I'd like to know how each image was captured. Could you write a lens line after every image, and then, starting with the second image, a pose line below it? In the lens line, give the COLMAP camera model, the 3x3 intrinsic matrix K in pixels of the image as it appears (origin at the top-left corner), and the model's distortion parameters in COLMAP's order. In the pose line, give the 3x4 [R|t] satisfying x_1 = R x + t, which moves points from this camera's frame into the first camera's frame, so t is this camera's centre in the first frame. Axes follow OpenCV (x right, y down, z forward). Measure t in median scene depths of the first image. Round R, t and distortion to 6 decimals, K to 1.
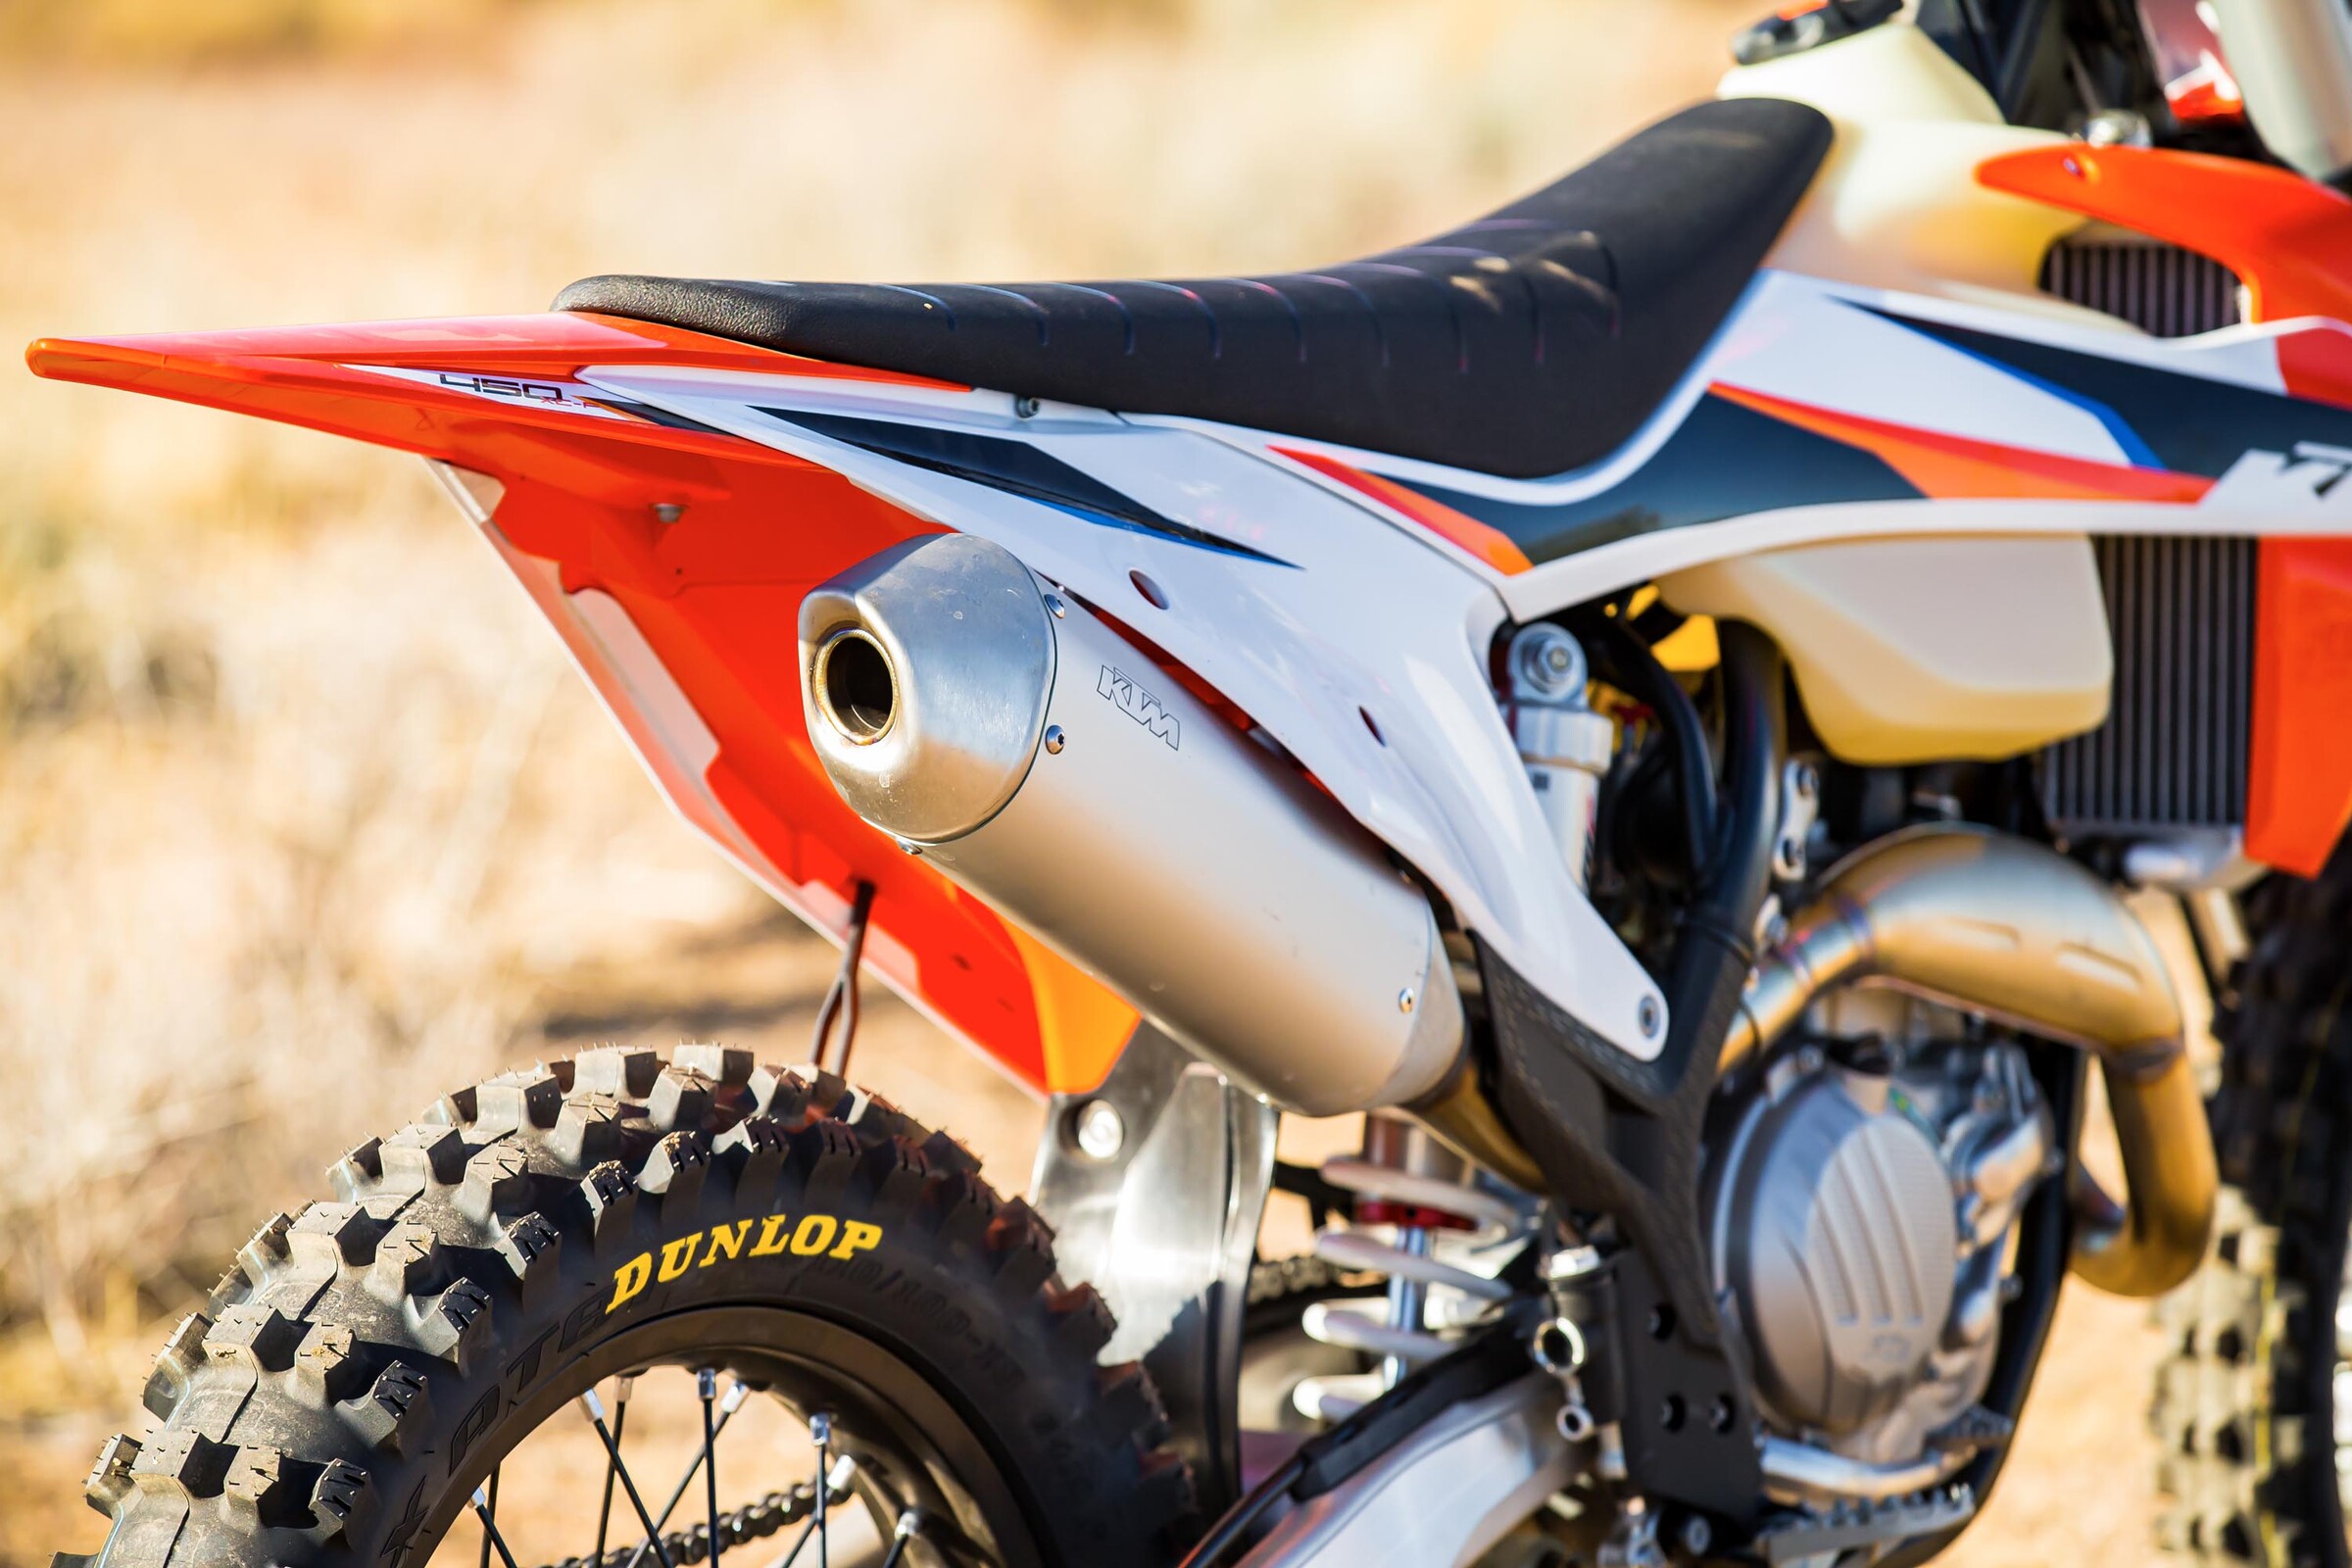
lens RADIAL K [[11558.9, 0, 1176.2], [0, 11558.9, 782.8], [0, 0, 1]] dist [0.704001, 0.000000]
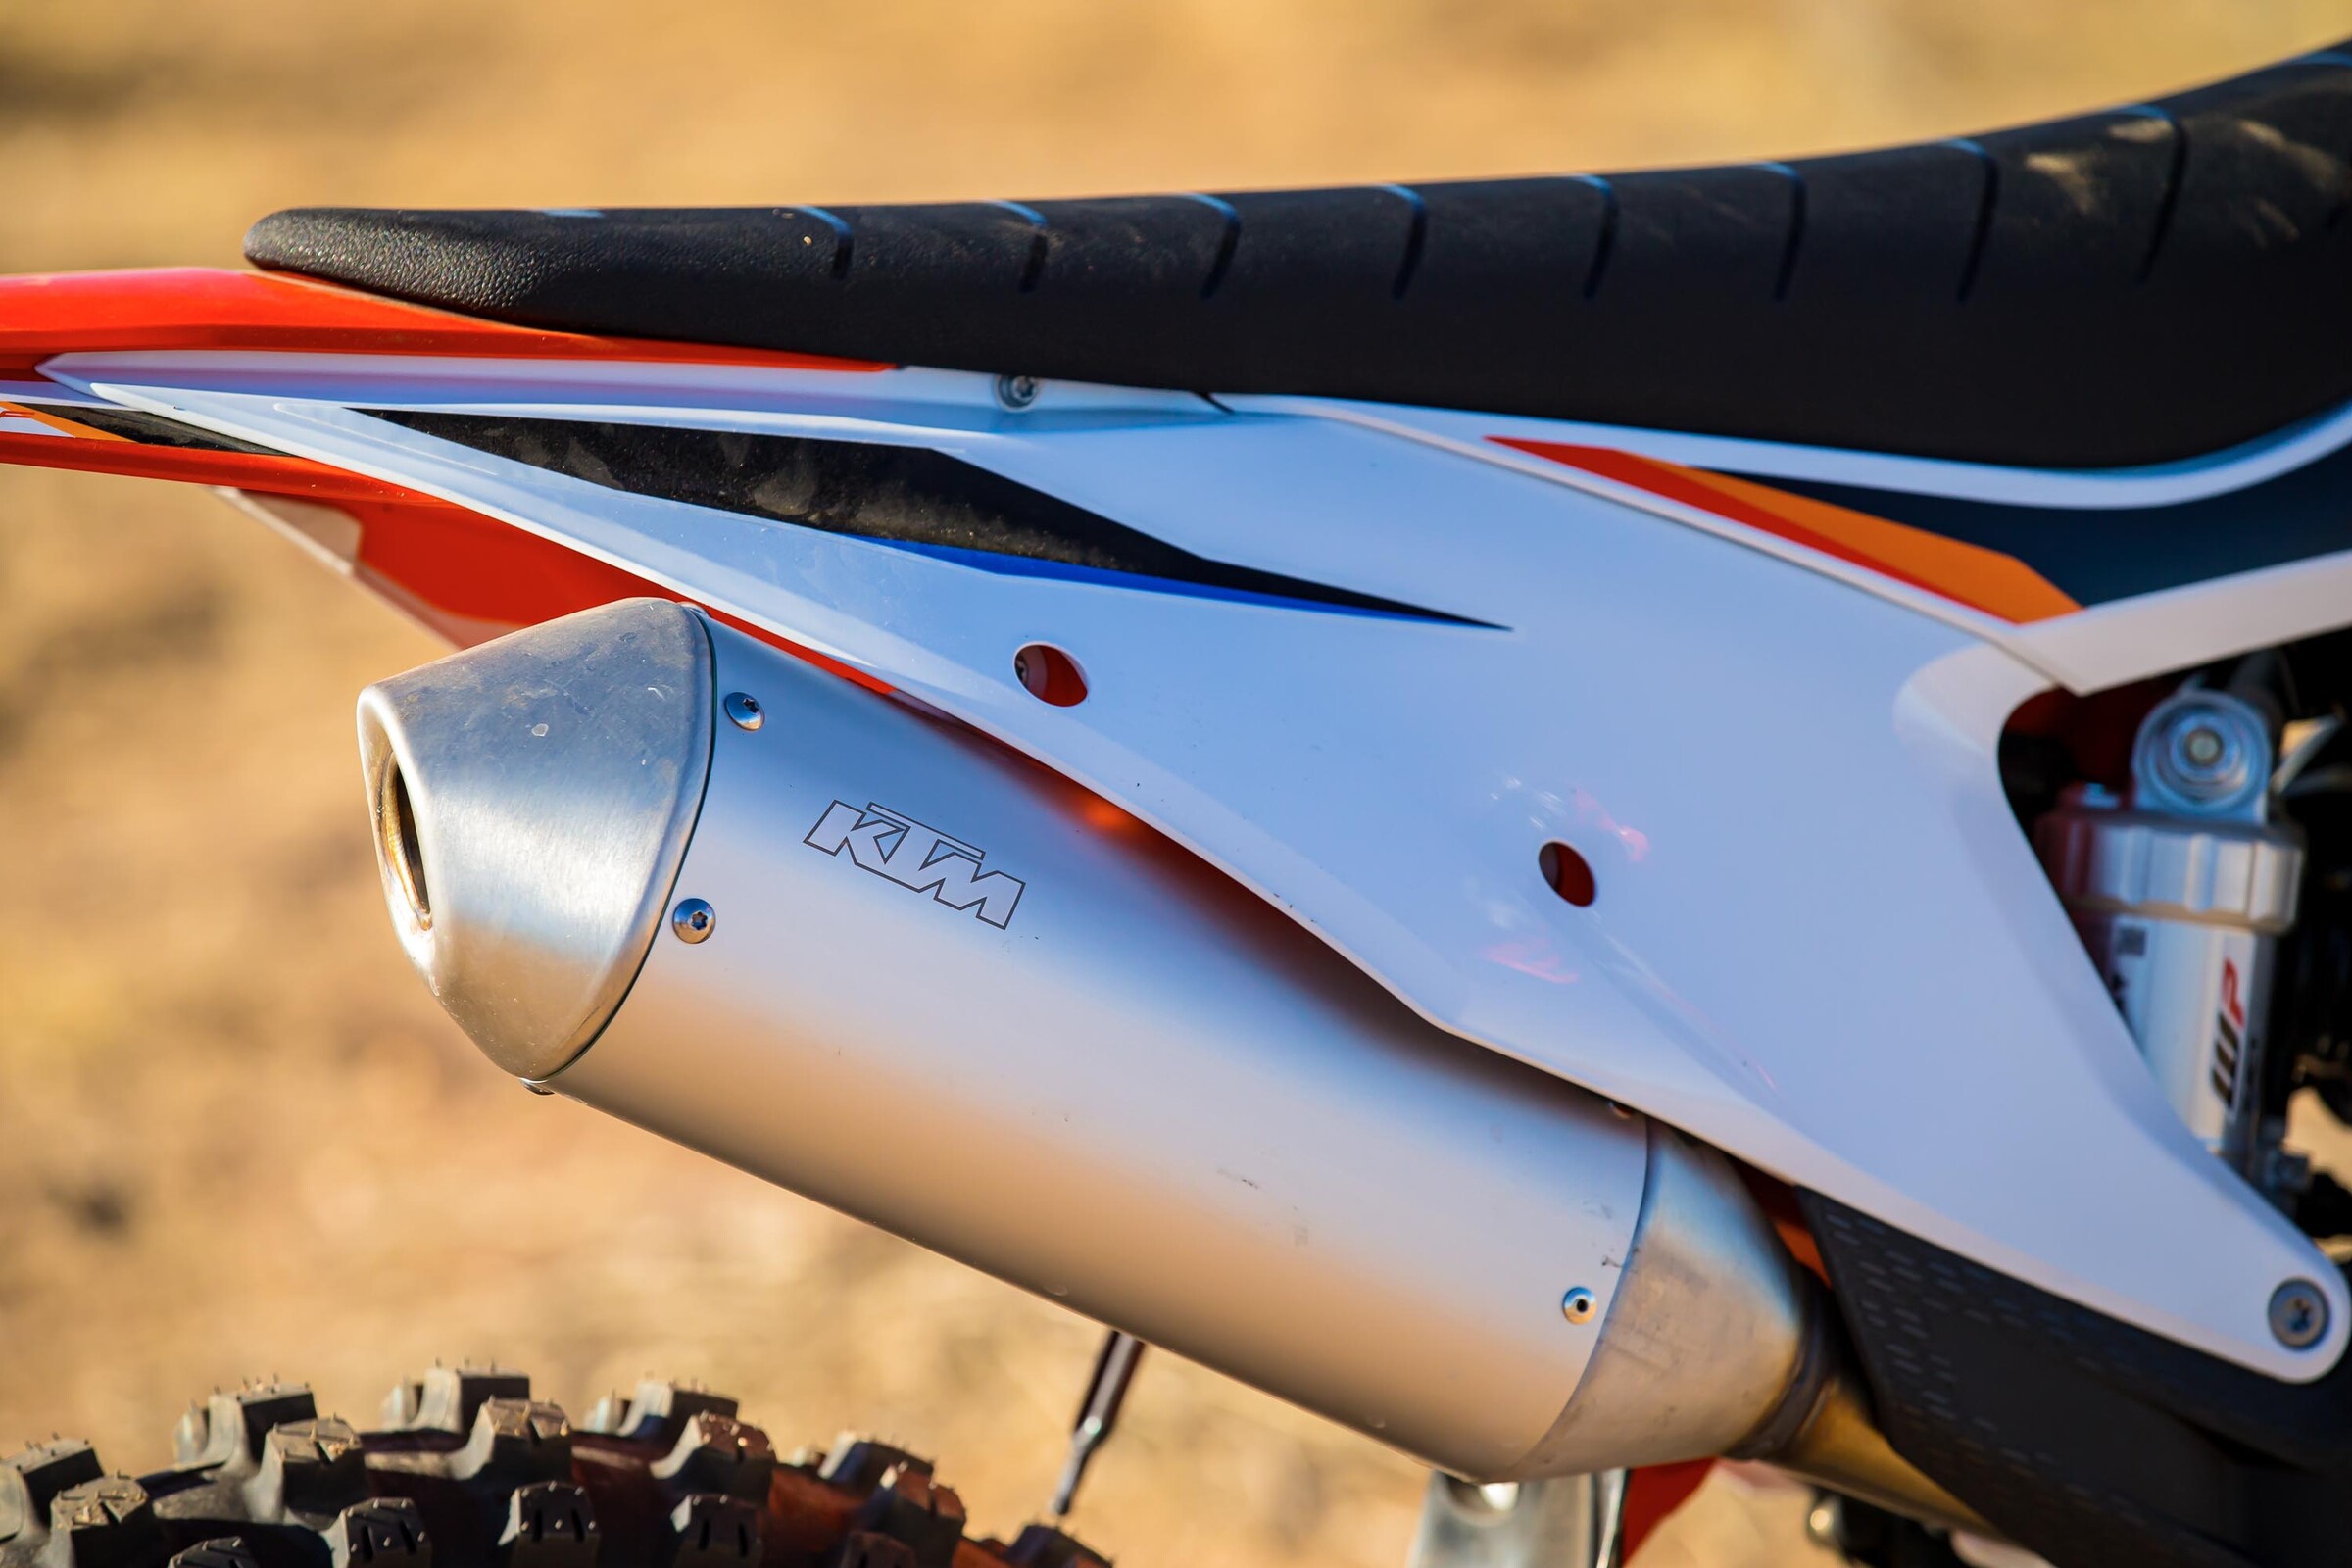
lens RADIAL K [[12272.9, 0, 1175.9], [0, 12272.9, 779.4], [0, 0, 1]] dist [1.214185, 0.000000]
pose [[0.903509, -0.011287, -0.428421, 0.273377], [0.014314, 0.999890, 0.003846, -0.012358], [0.428331, -0.009608, 0.903571, 0.355162]]
